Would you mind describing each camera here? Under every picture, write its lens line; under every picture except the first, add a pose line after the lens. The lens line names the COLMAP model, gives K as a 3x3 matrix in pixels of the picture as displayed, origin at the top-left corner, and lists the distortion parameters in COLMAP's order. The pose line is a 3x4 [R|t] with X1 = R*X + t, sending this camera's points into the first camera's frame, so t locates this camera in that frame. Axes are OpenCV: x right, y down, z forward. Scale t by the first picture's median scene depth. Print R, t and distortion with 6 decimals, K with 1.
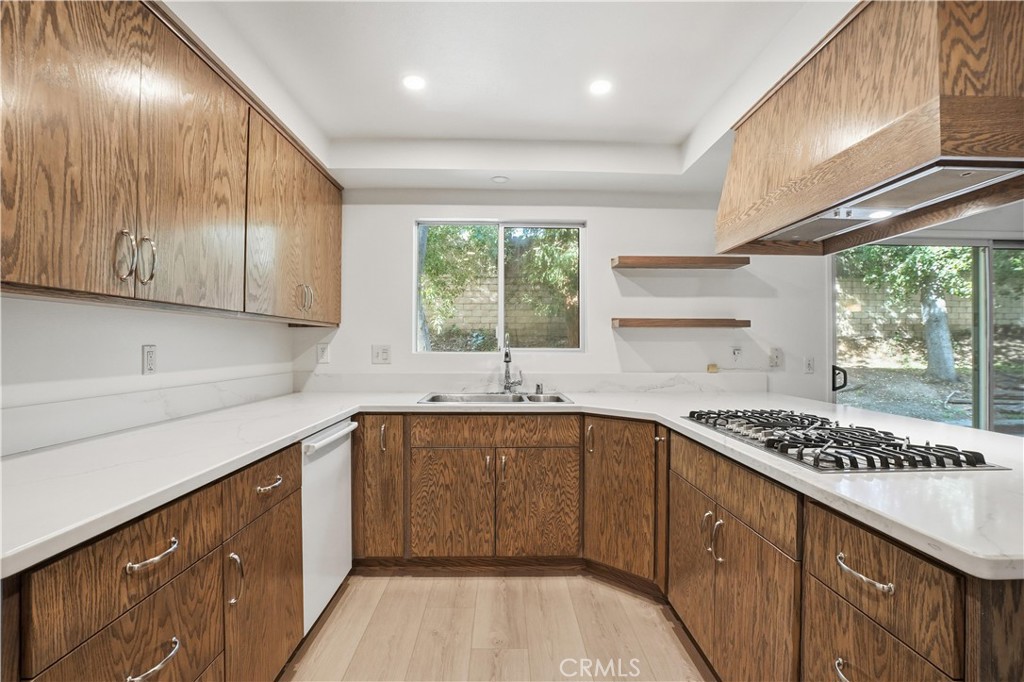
lens RADIAL K [[483.7, 0, 512.9], [0, 483.7, 336.1], [0, 0, 1]] dist [-0.000126, -0.000012]
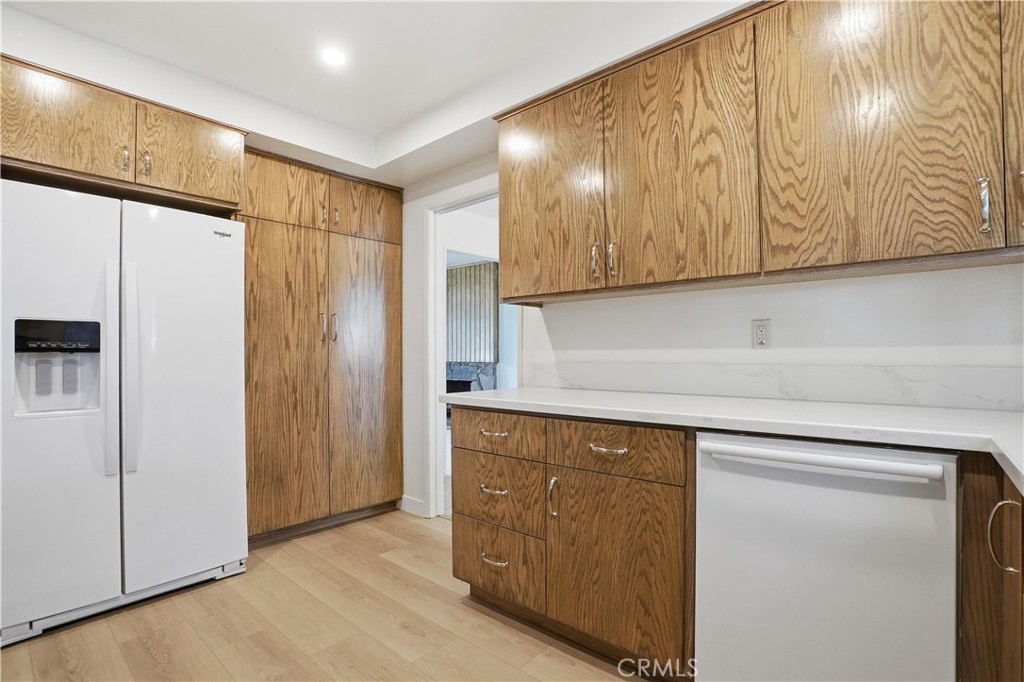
lens RADIAL K [[487.0, 0, 494.2], [0, 487.0, 353.3], [0, 0, 1]] dist [-0.072307, 0.030294]
pose [[-0.690670, -0.000172, -0.723170, 0.470164], [0.015403, 0.999770, -0.014949, 0.131007], [0.723006, -0.021464, -0.690509, 1.772457]]
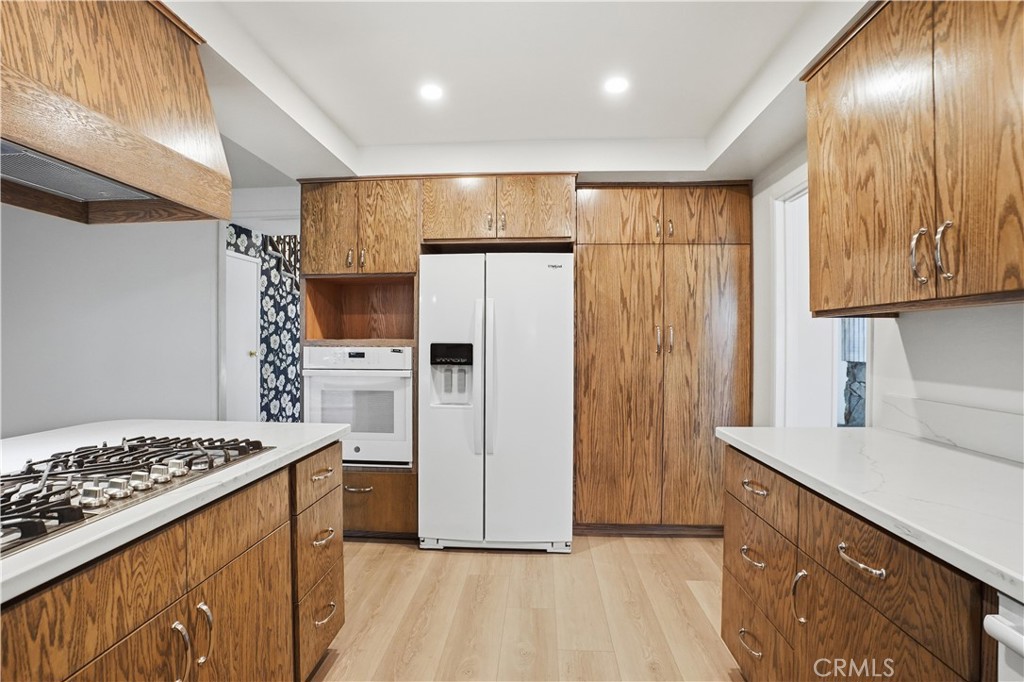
lens RADIAL K [[473.2, 0, 511.1], [0, 473.2, 343.8], [0, 0, 1]] dist [-0.072793, 0.026689]
pose [[-0.996843, -0.002631, 0.079349, -0.077481], [-0.003623, 0.999917, -0.012357, 0.017096], [-0.079310, -0.012605, -0.996770, 1.924455]]
